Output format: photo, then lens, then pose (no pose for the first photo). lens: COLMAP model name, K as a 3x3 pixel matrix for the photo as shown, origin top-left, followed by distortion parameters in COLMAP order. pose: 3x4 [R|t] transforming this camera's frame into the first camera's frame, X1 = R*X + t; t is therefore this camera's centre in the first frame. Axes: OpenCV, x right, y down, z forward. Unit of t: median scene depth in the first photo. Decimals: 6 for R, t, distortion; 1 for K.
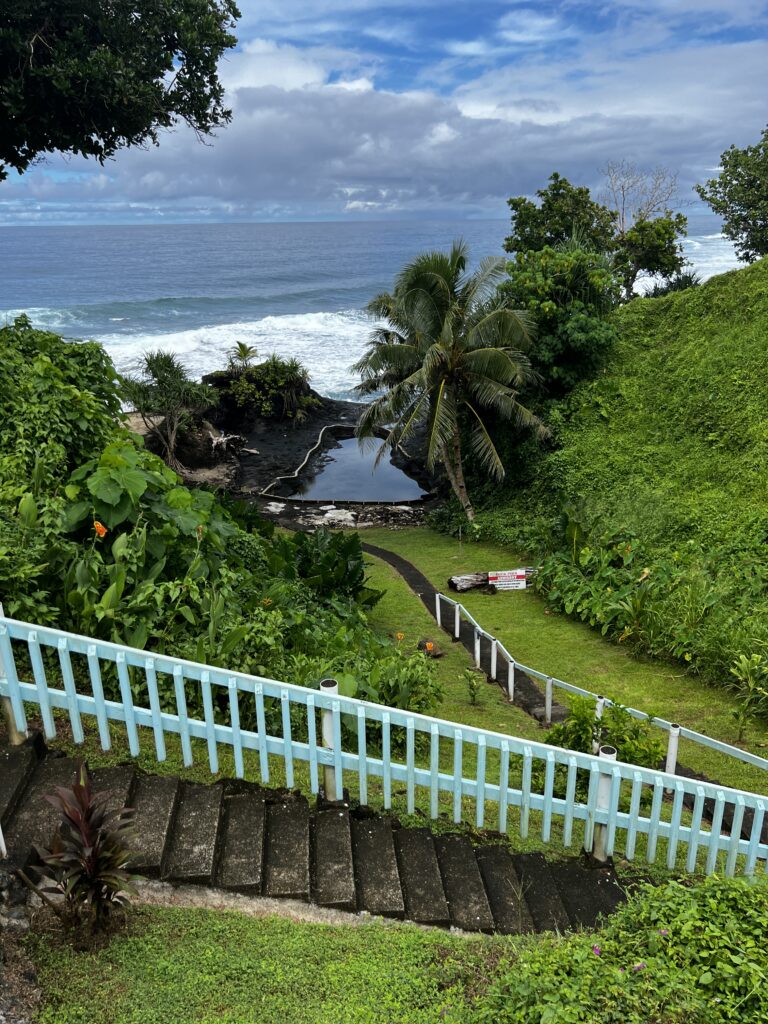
lens RADIAL K [[769.7, 0, 380.6], [0, 769.7, 516.1], [0, 0, 1]] dist [0.040983, -0.044711]
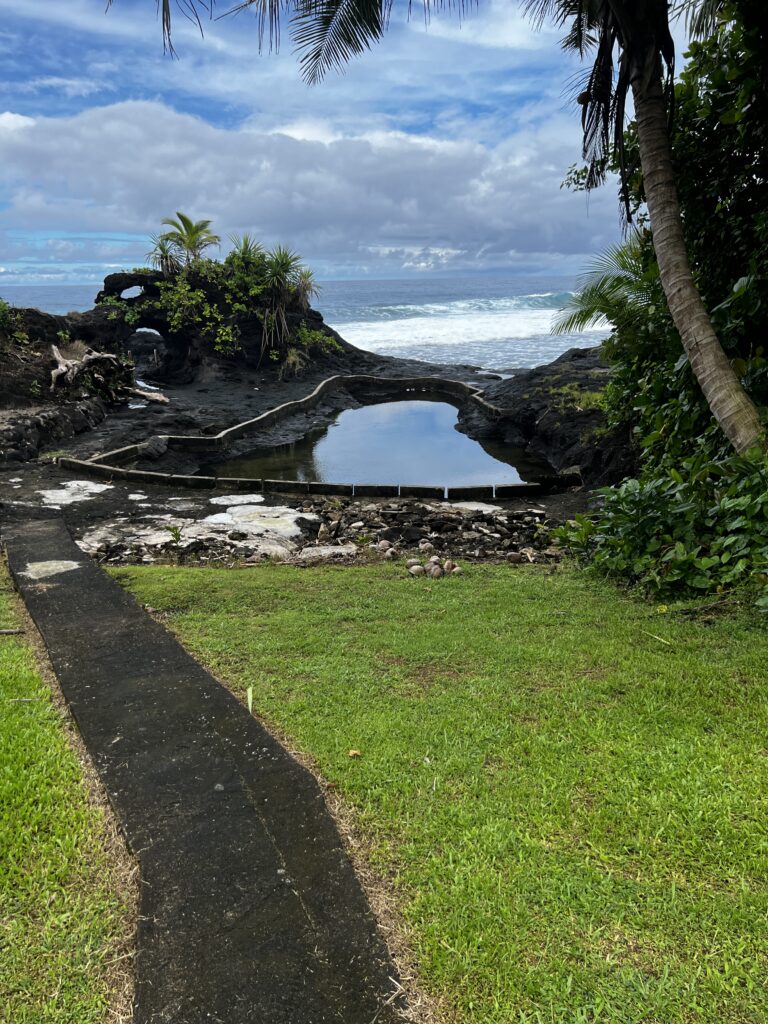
lens RADIAL K [[769.7, 0, 380.6], [0, 769.7, 516.1], [0, 0, 1]] dist [0.040983, -0.044711]
pose [[0.993234, 0.028821, -0.112500, 0.019293], [-0.036059, 0.997372, -0.062846, 0.010086], [0.110393, 0.066477, 0.991662, 0.505029]]
